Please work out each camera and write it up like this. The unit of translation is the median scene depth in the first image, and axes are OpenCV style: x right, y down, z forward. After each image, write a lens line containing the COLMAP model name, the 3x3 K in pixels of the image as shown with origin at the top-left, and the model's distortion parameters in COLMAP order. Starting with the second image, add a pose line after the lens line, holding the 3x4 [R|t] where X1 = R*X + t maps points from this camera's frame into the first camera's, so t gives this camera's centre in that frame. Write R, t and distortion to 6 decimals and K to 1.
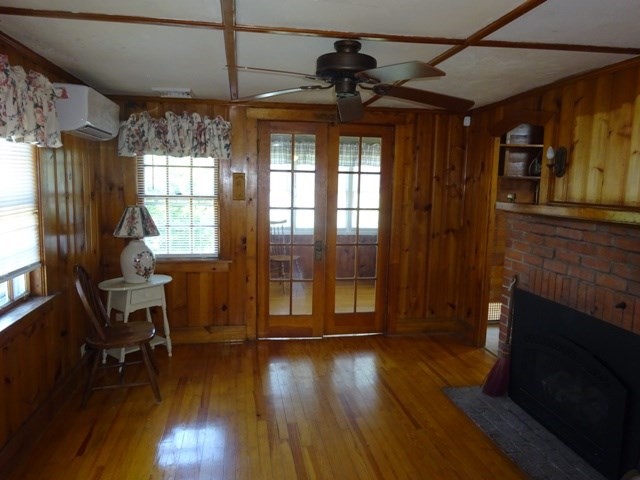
lens RADIAL K [[478.4, 0, 320.0], [0, 478.4, 240.0], [0, 0, 1]] dist [-0.005529, -0.001756]
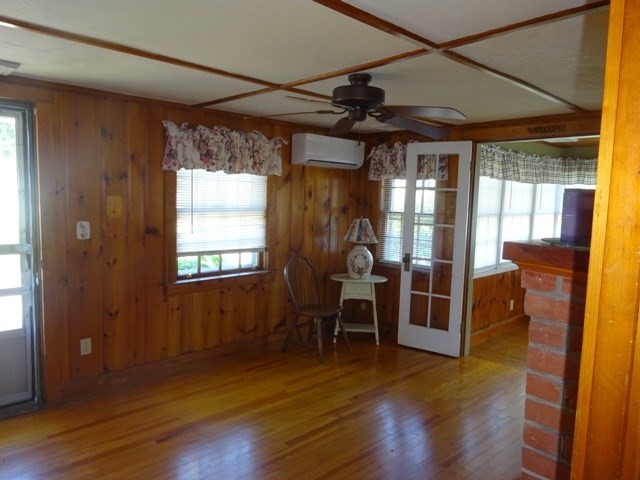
lens RADIAL K [[469.7, 0, 320.0], [0, 469.7, 240.0], [0, 0, 1]] dist [-0.004015, 0.001456]
pose [[0.562896, 0.070348, -0.823529, 0.608242], [-0.116271, 0.993203, 0.005369, -0.007999], [0.818309, 0.092731, 0.567249, 0.203132]]
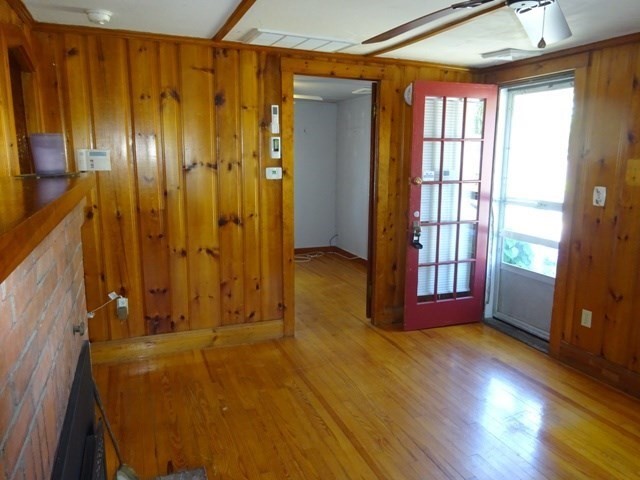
lens RADIAL K [[469.7, 0, 320.0], [0, 469.7, 240.0], [0, 0, 1]] dist [-0.004015, 0.001456]
pose [[-0.975487, 0.008591, -0.219889, 0.285569], [-0.057469, 0.954616, 0.292244, -0.110535], [0.212420, 0.297717, -0.930721, 1.035984]]
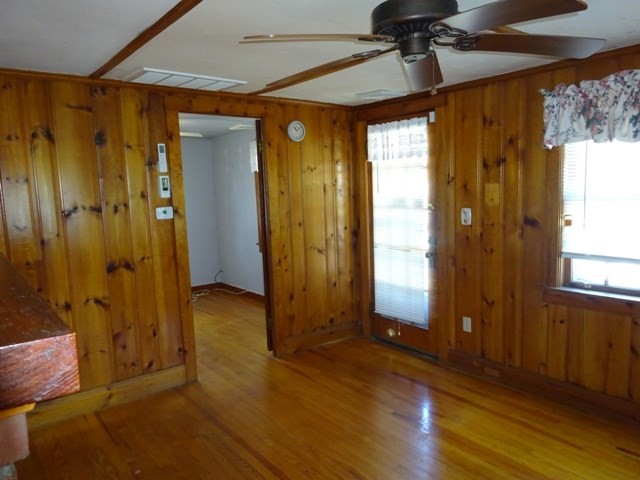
lens RADIAL K [[469.7, 0, 320.0], [0, 469.7, 240.0], [0, 0, 1]] dist [-0.004015, 0.001456]
pose [[-0.877476, 0.064230, -0.475300, 0.339247], [-0.044615, 0.975765, 0.214226, -0.114788], [0.477541, 0.209183, -0.853345, 1.028632]]
